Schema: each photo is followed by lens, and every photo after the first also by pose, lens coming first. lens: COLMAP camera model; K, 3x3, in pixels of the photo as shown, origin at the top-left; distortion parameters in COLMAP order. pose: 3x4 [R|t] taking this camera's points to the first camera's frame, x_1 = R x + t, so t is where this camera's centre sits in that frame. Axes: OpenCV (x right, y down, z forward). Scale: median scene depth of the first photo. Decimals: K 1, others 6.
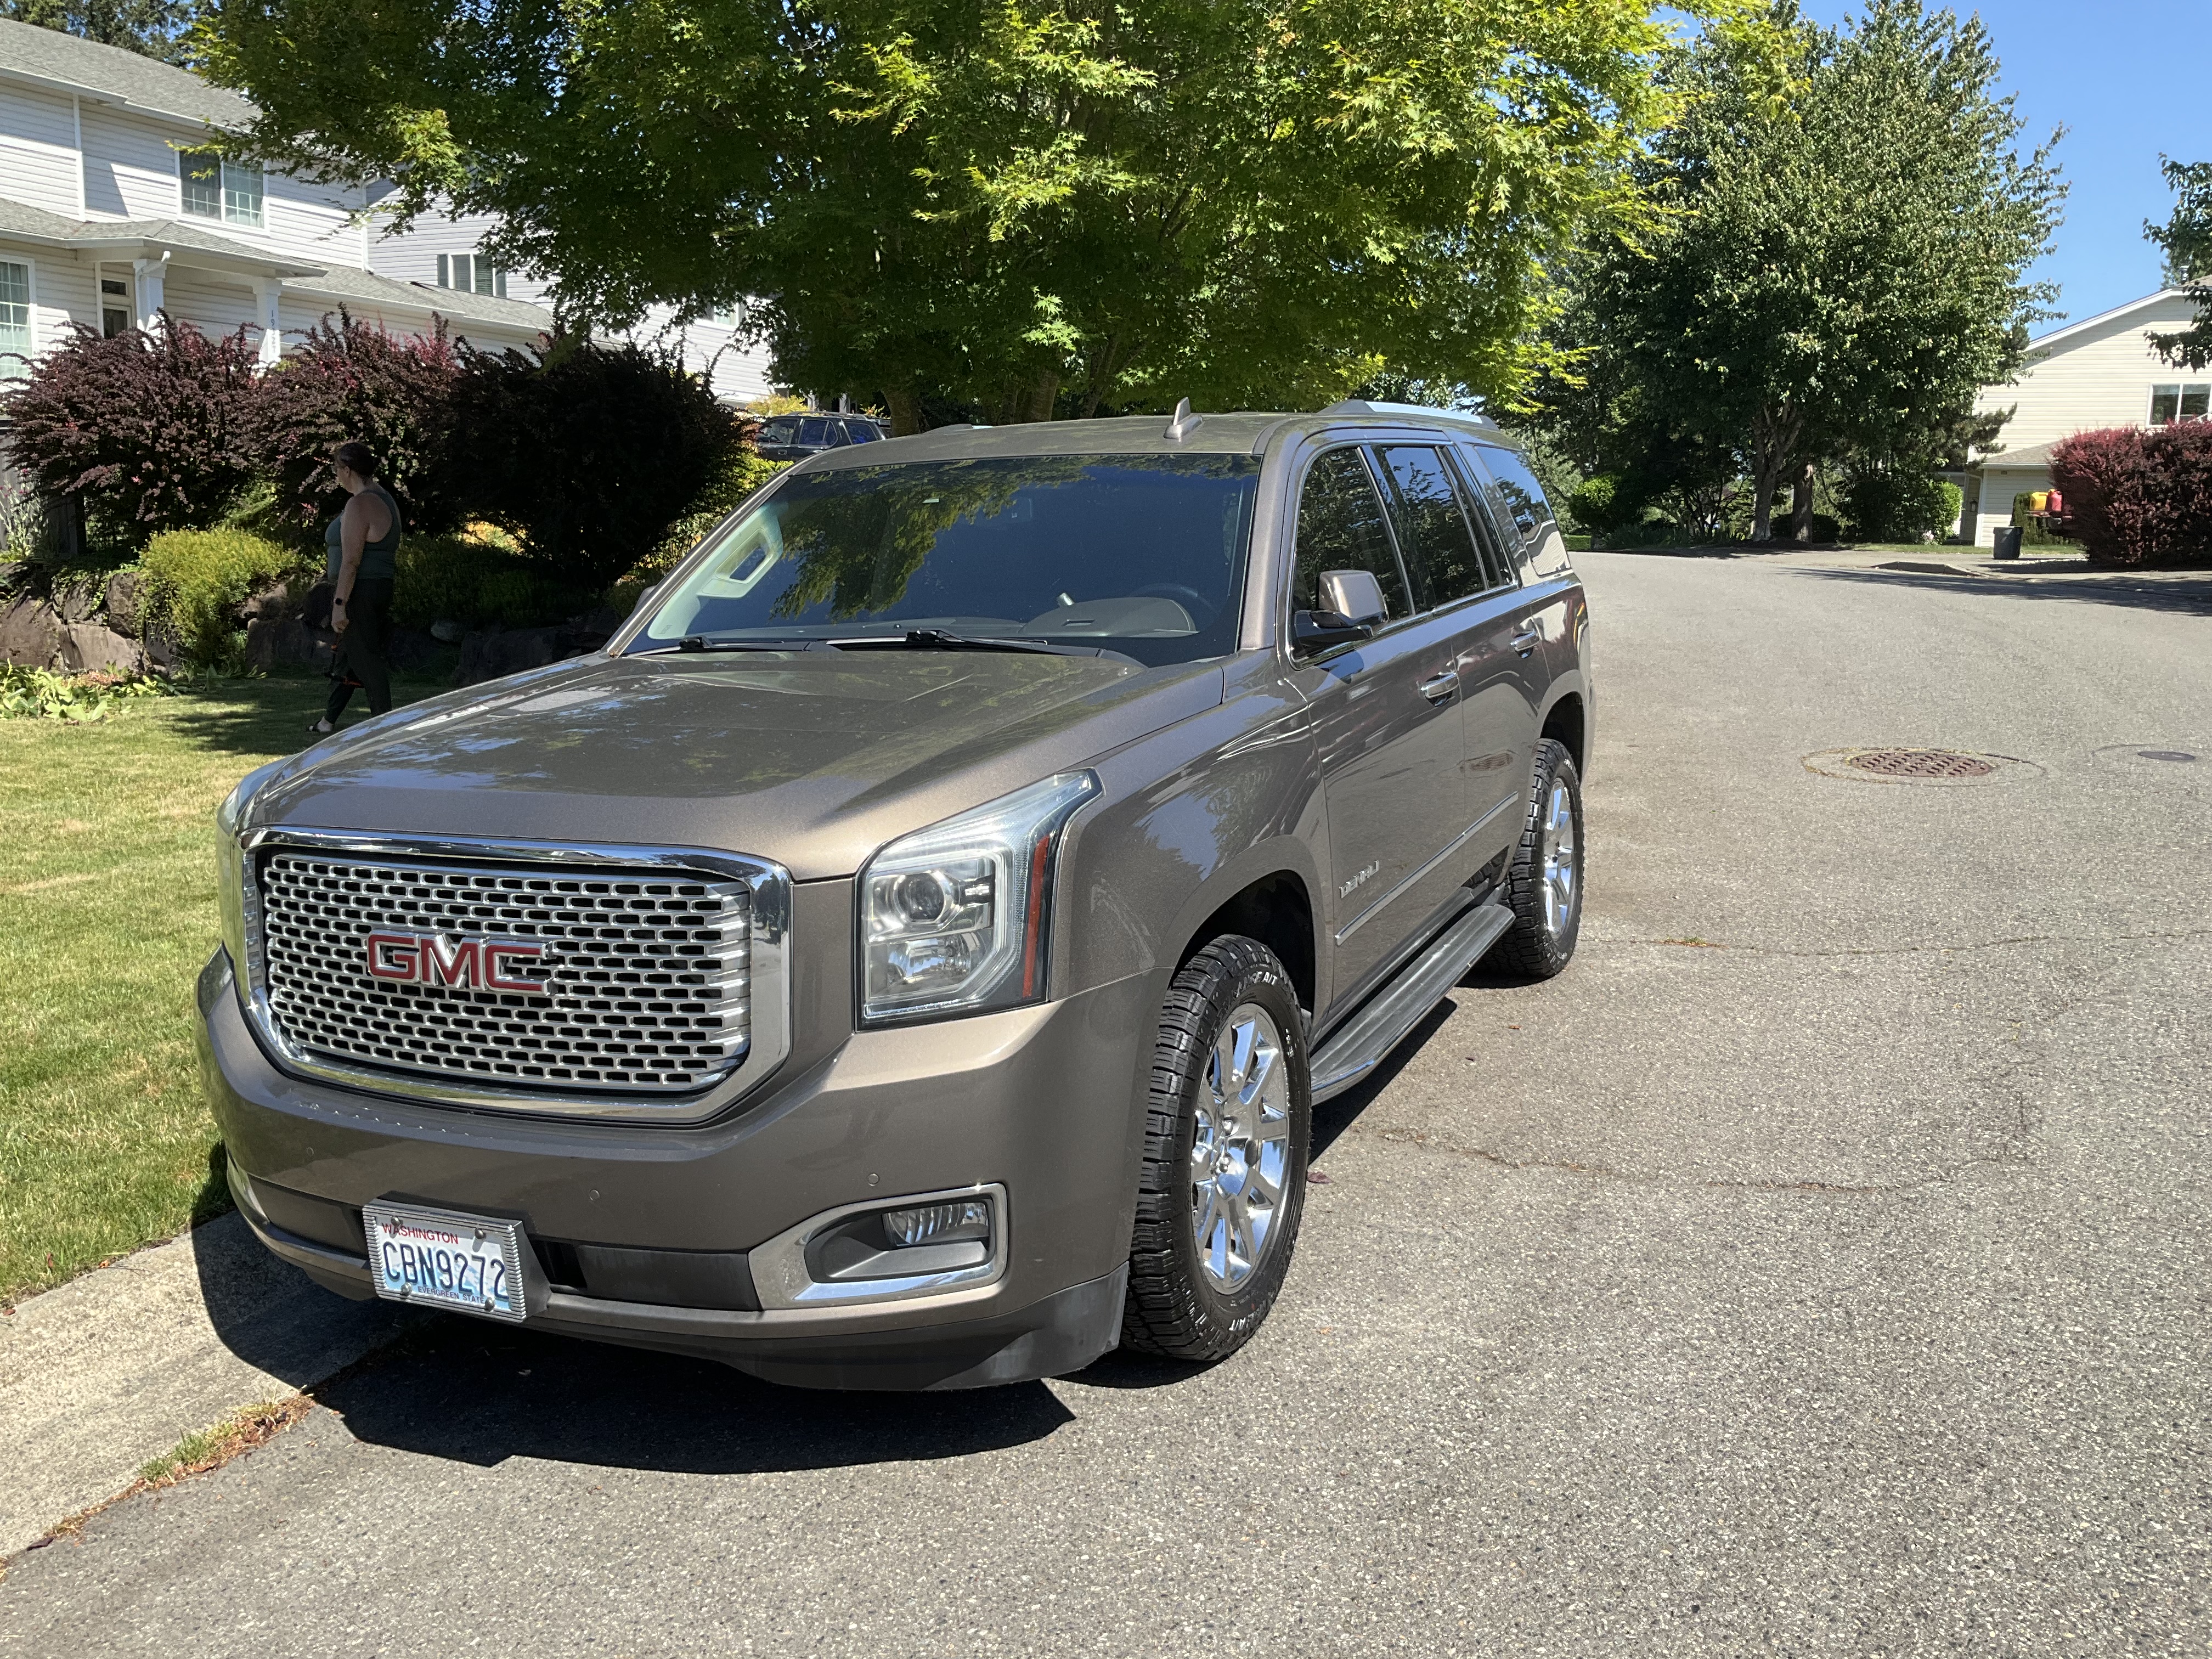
lens RADIAL K [[1969.2, 0, 1106.0], [0, 1969.2, 829.5], [0, 0, 1]] dist [-0.003040, 0.004700]
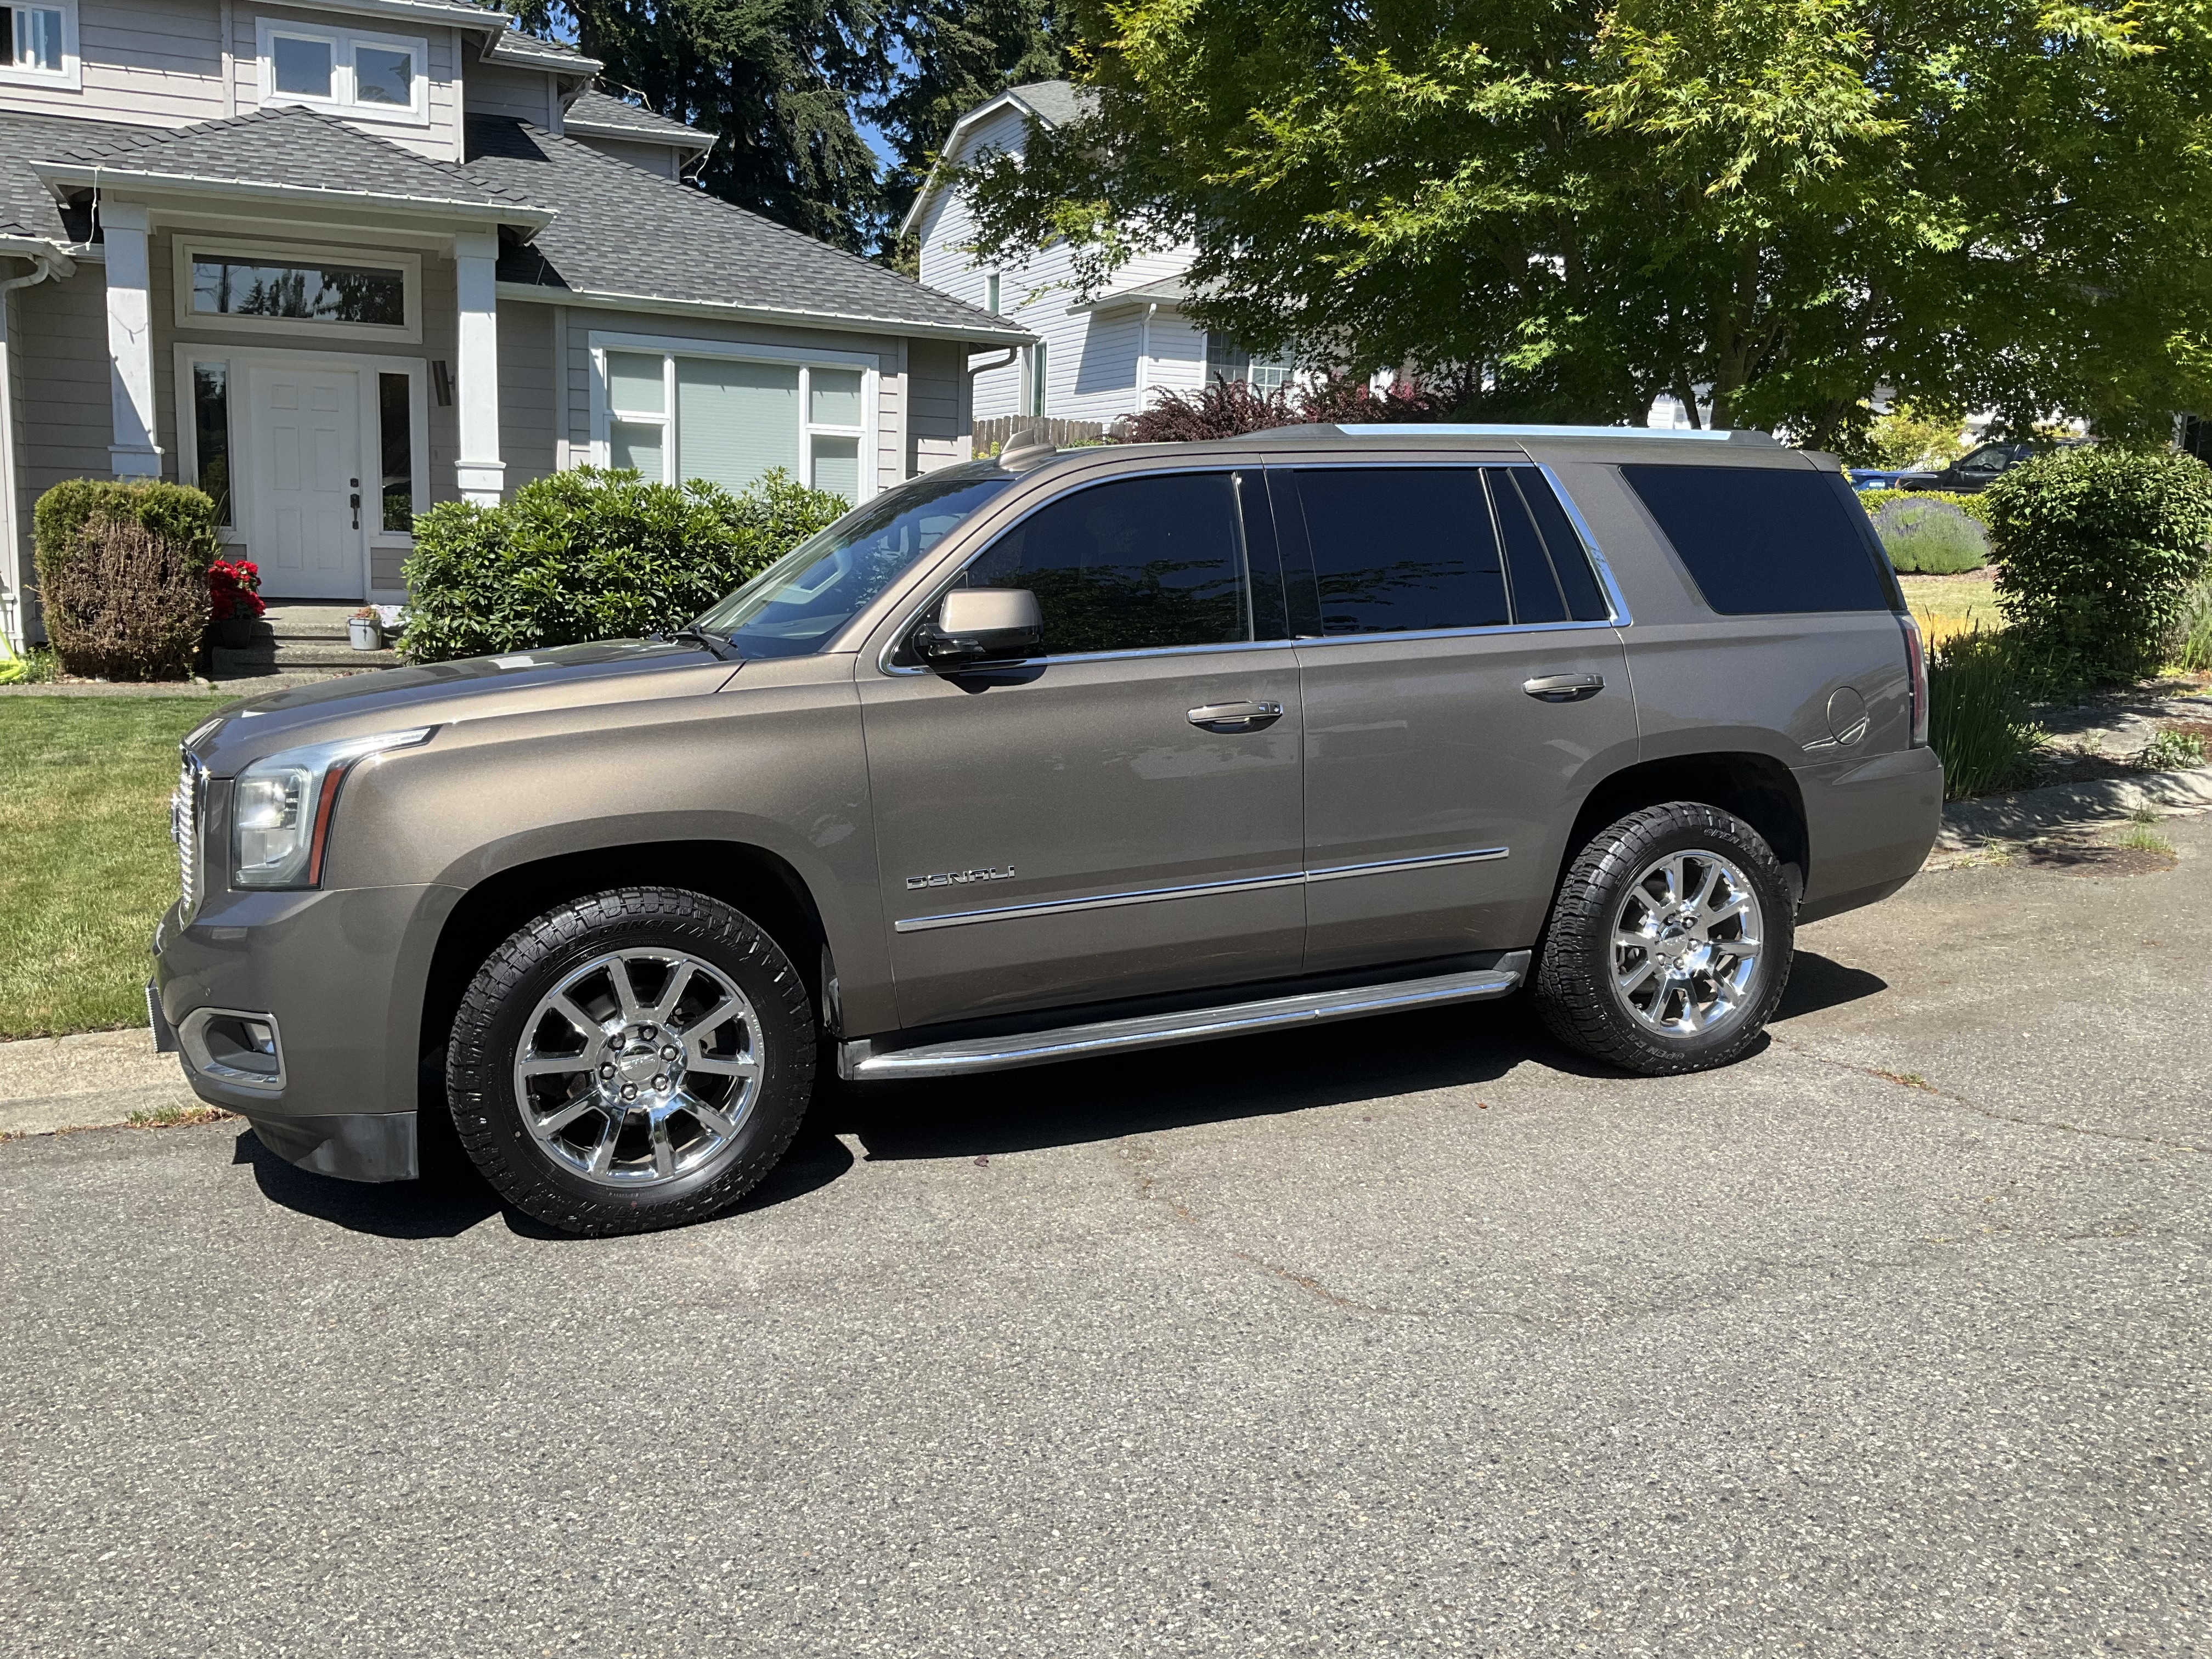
lens RADIAL K [[1969.2, 0, 1106.0], [0, 1969.2, 829.5], [0, 0, 1]] dist [-0.003040, 0.004700]
pose [[0.756254, 0.126789, -0.641876, 0.872817], [-0.133393, 0.990317, 0.038454, -0.053196], [0.640536, 0.056541, 0.765843, 0.227314]]
